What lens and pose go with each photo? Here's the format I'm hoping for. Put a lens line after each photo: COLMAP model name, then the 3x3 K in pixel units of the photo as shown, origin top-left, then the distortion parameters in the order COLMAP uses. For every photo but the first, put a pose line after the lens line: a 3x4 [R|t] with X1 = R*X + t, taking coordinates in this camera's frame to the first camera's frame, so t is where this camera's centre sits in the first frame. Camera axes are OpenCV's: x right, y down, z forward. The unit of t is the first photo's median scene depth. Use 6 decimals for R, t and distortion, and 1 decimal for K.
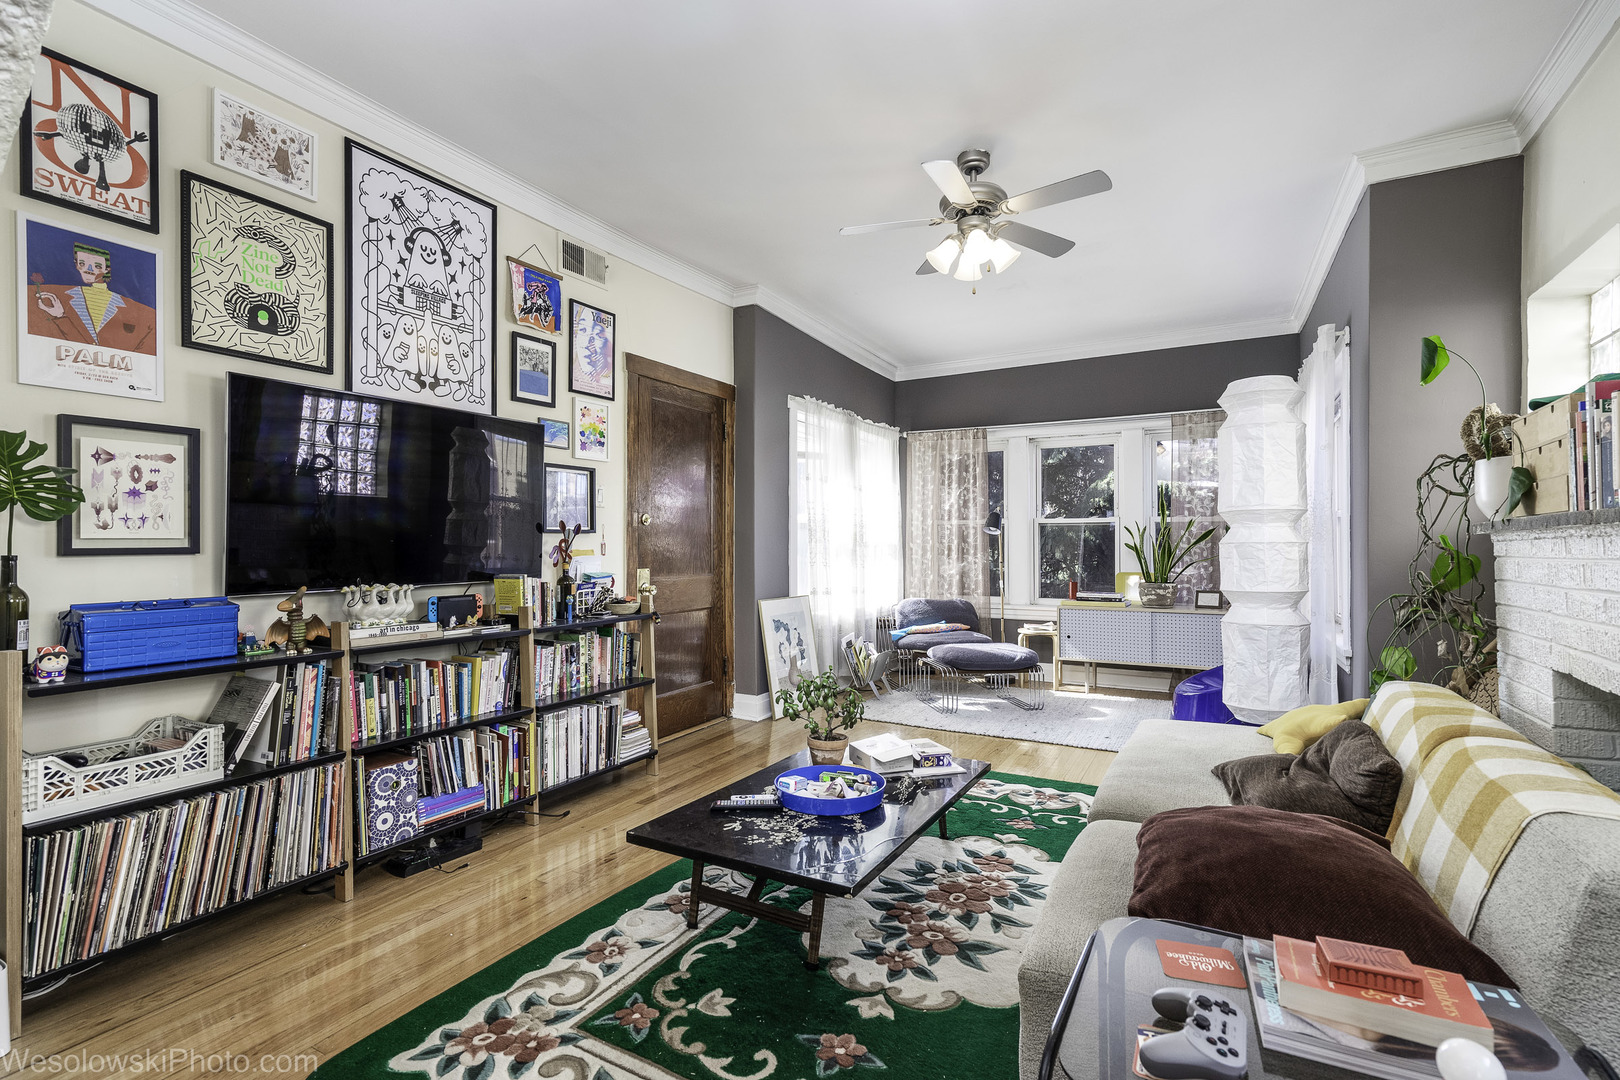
lens RADIAL K [[730.5, 0, 808.6], [0, 730.5, 541.5], [0, 0, 1]] dist [0.003427, 0.000765]
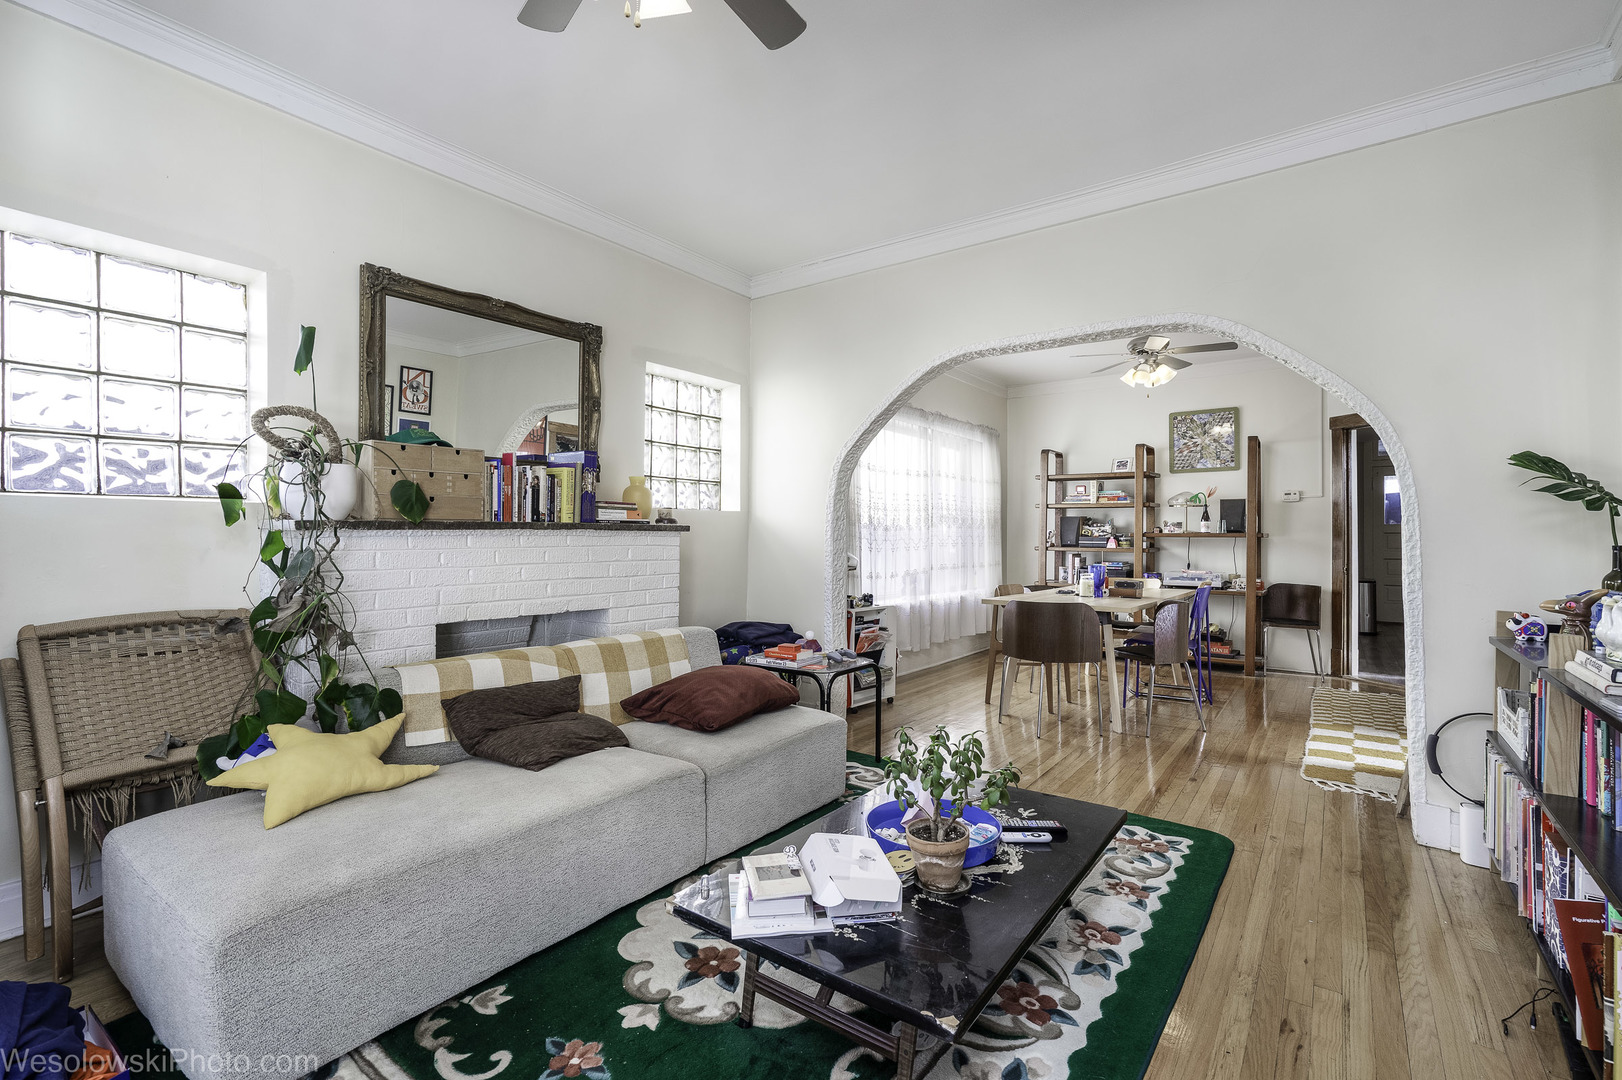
lens RADIAL K [[731.4, 0, 812.5], [0, 731.4, 538.0], [0, 0, 1]] dist [0.003427, 0.000765]
pose [[-0.992813, -0.001672, 0.119667, 0.084698], [-0.001975, 0.999995, -0.002413, 0.007623], [-0.119663, -0.002632, -0.992811, 2.287267]]
